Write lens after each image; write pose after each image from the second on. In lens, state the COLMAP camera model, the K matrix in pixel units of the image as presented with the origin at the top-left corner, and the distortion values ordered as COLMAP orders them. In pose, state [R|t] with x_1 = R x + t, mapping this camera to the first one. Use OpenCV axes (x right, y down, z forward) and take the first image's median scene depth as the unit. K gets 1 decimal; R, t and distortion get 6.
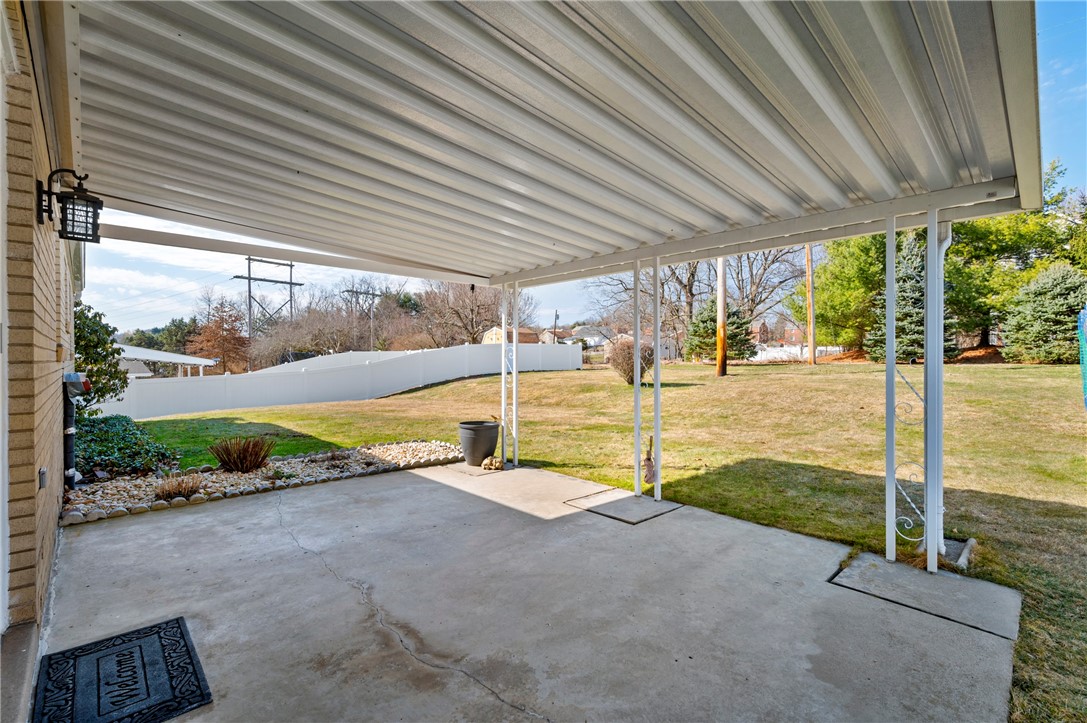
lens RADIAL K [[484.8, 0, 544.0], [0, 484.8, 355.7], [0, 0, 1]] dist [0.002958, 0.000538]
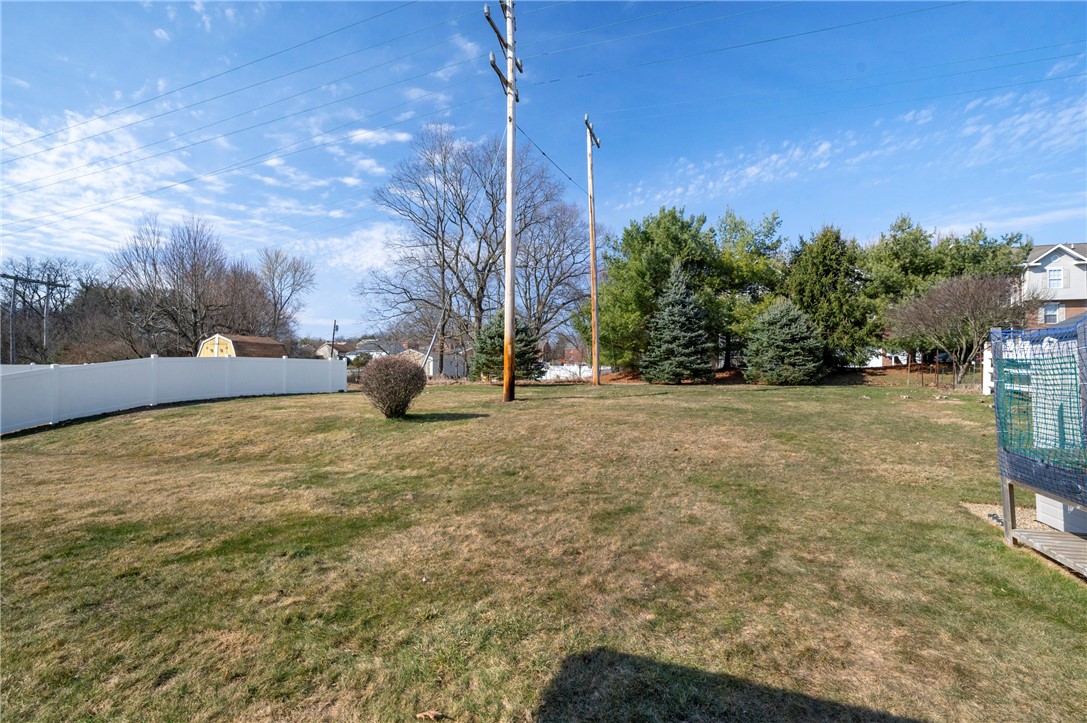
lens RADIAL K [[484.8, 0, 544.4], [0, 484.8, 361.9], [0, 0, 1]] dist [0.002958, 0.000538]
pose [[0.912330, 0.016936, 0.409105, 0.060559], [-0.008565, 0.999715, -0.022286, -0.006713], [-0.409366, 0.016828, 0.912215, 0.162057]]
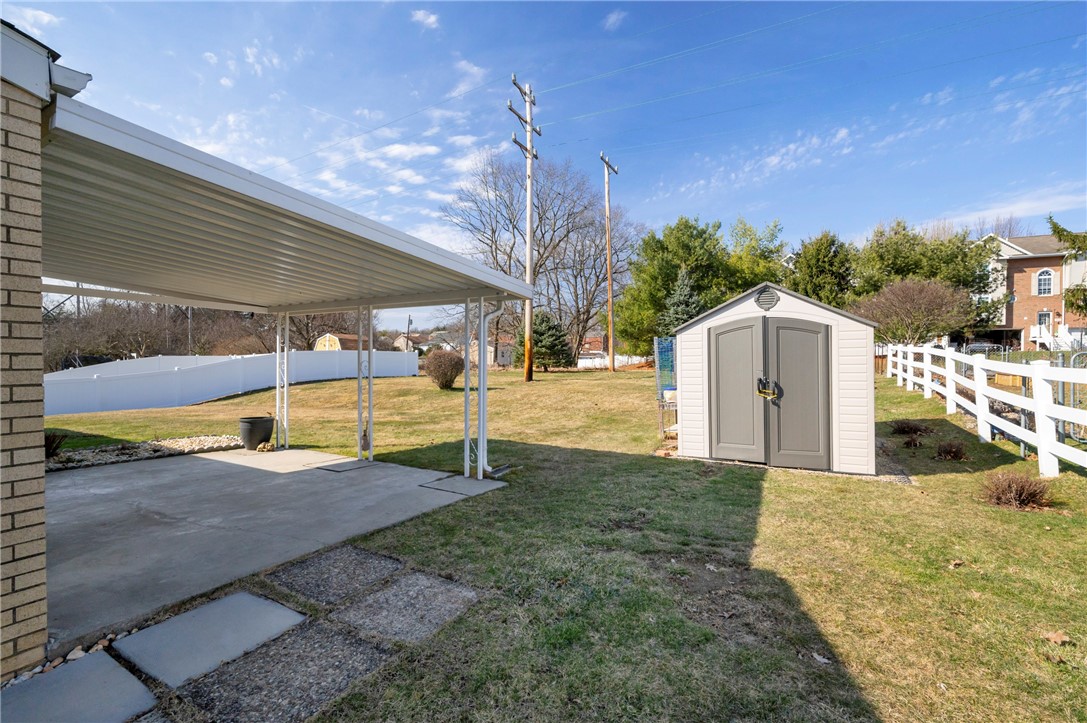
lens RADIAL K [[484.8, 0, 544.8], [0, 484.8, 364.6], [0, 0, 1]] dist [0.002958, 0.000538]
pose [[0.959572, 0.005746, 0.281403, 0.058029], [-0.007692, 0.999954, 0.005811, -0.004945], [-0.281357, -0.007740, 0.959572, -0.115599]]
